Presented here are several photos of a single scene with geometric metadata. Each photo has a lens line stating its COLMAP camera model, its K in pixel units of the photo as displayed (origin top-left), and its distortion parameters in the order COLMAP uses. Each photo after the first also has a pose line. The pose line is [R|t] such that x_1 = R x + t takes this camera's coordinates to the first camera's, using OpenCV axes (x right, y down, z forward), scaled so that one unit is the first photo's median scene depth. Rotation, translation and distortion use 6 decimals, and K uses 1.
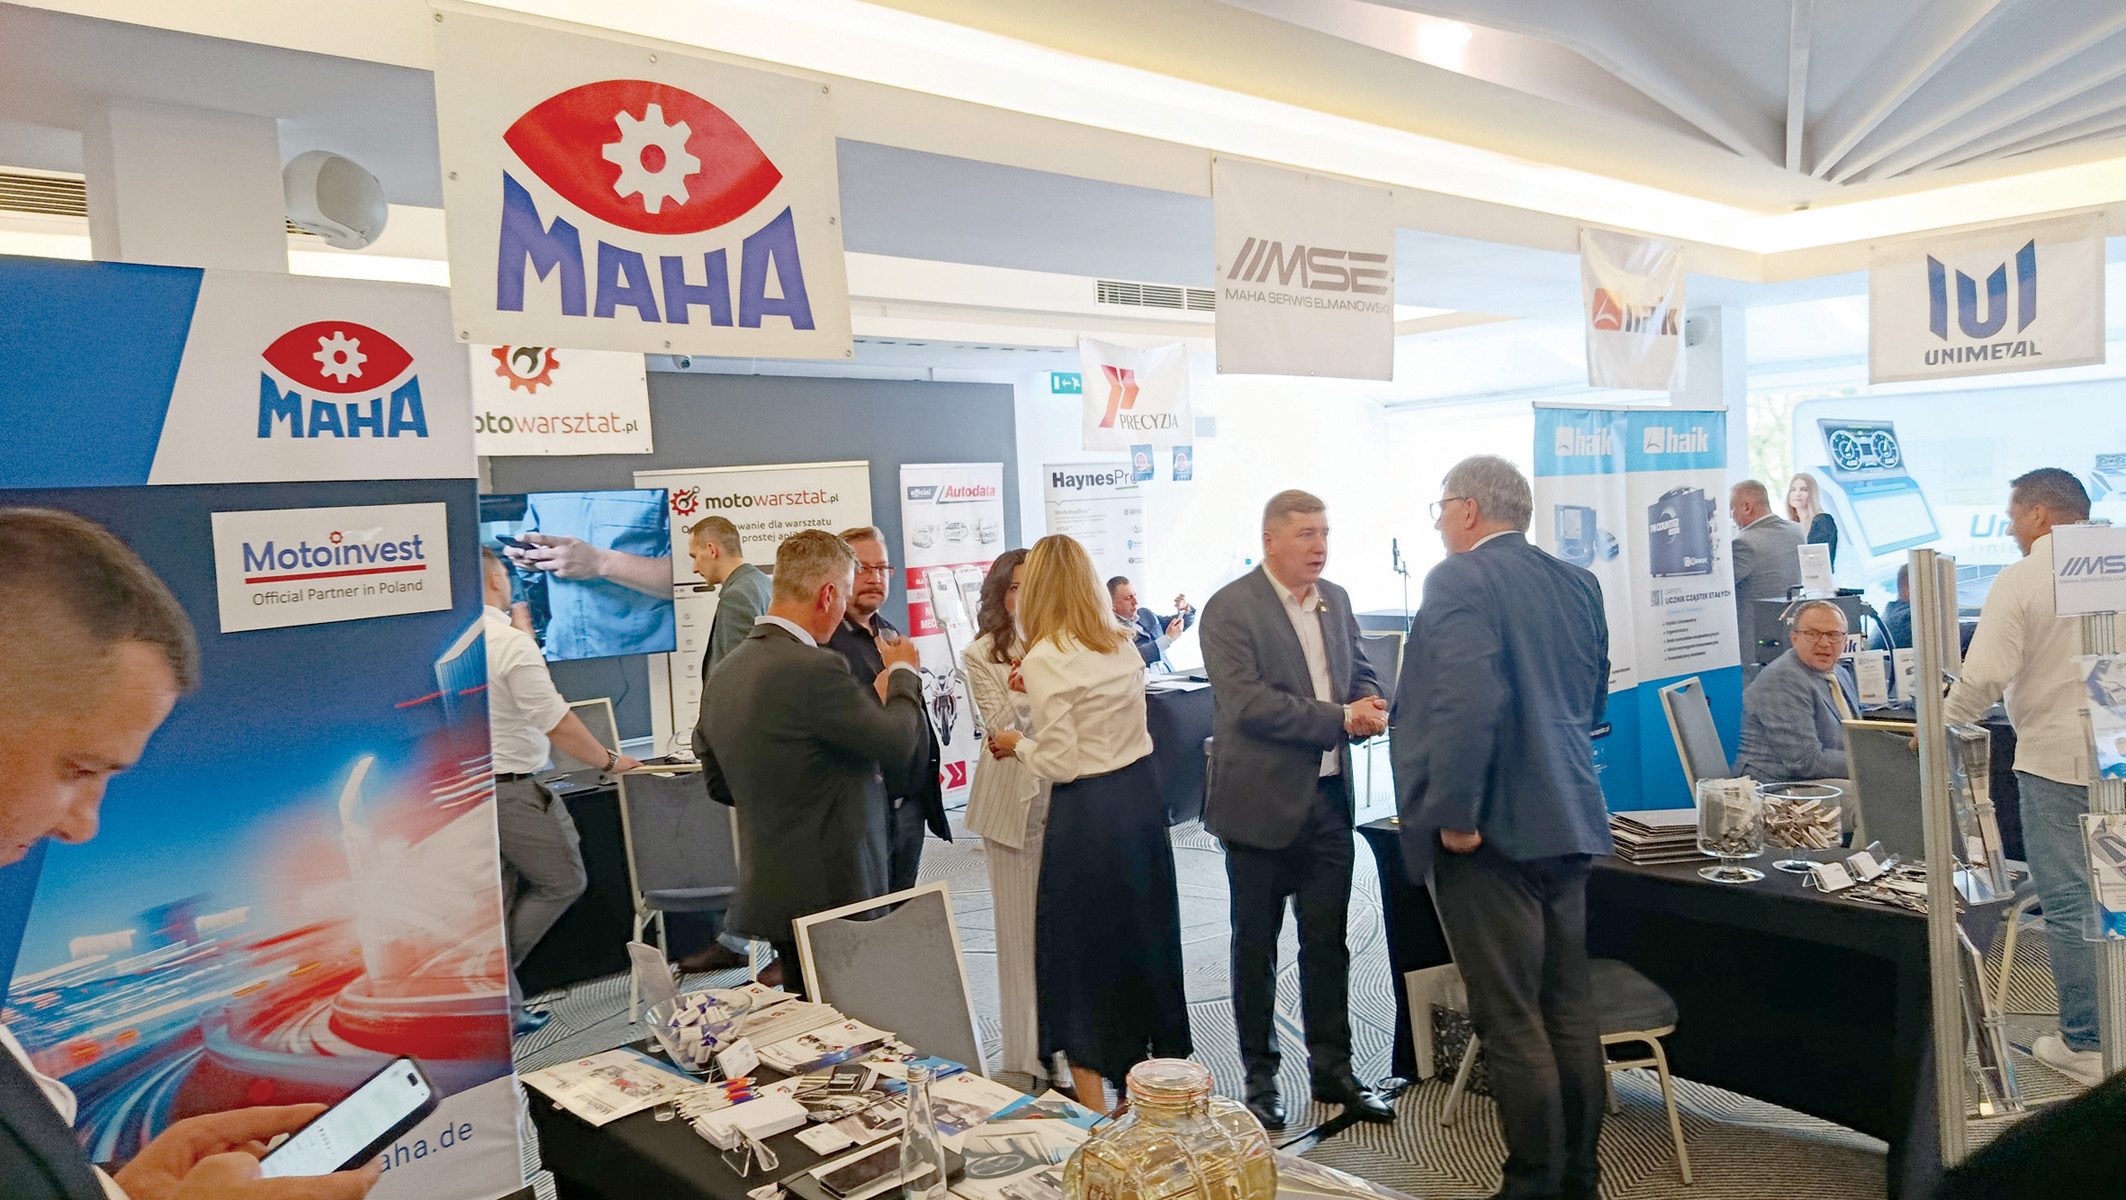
lens RADIAL K [[1433.2, 0, 1071.9], [0, 1433.2, 597.5], [0, 0, 1]] dist [-0.009286, -0.013438]
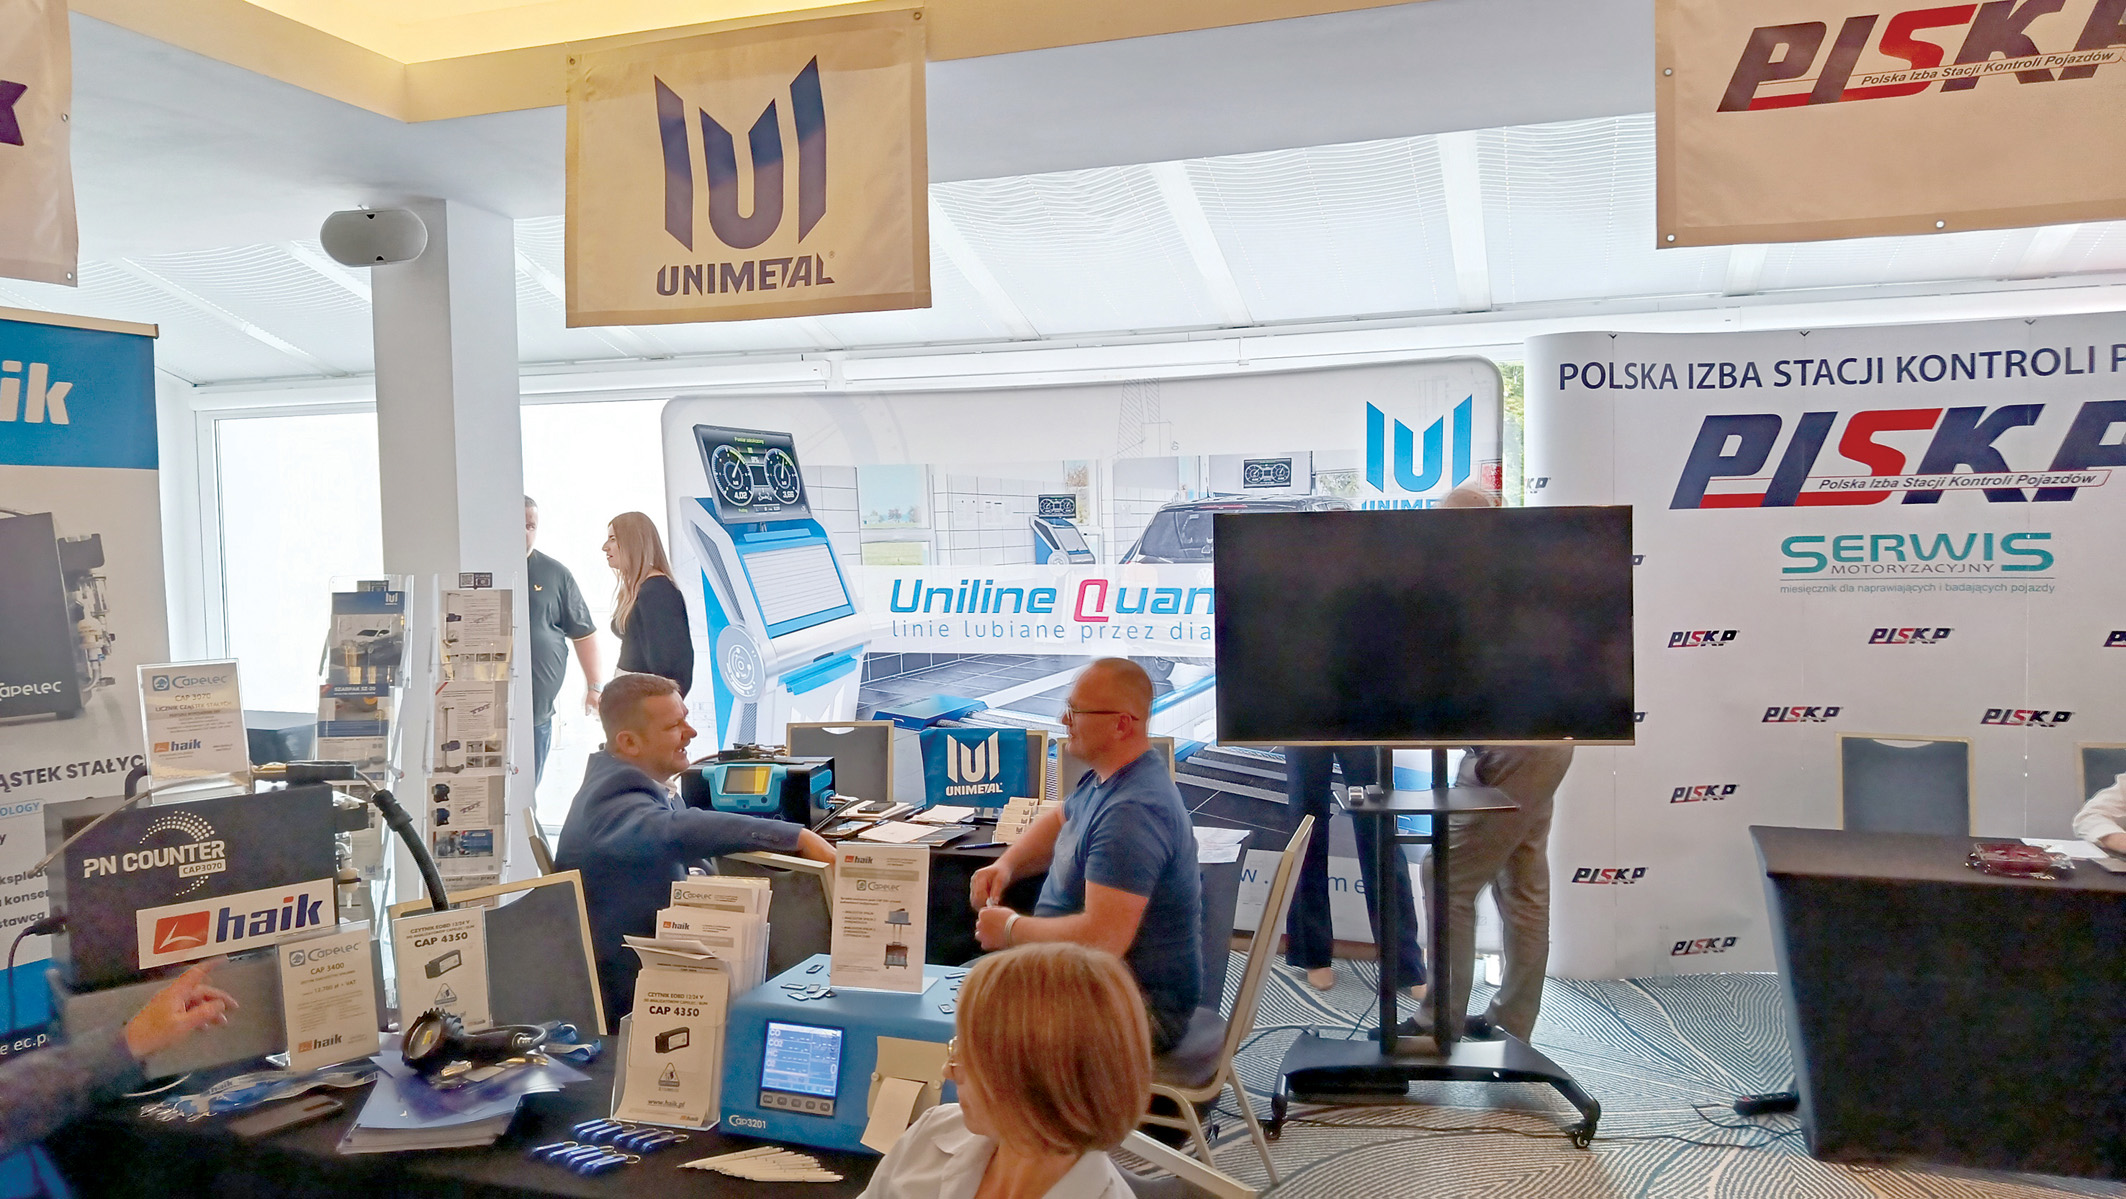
lens RADIAL K [[1433.2, 0, 1058.4], [0, 1433.2, 599.8], [0, 0, 1]] dist [-0.009286, -0.013438]
pose [[0.871536, 0.014153, 0.490128, 0.464568], [-0.001161, 0.999640, -0.026800, -0.038181], [-0.490331, 0.022788, 0.871239, 0.470924]]
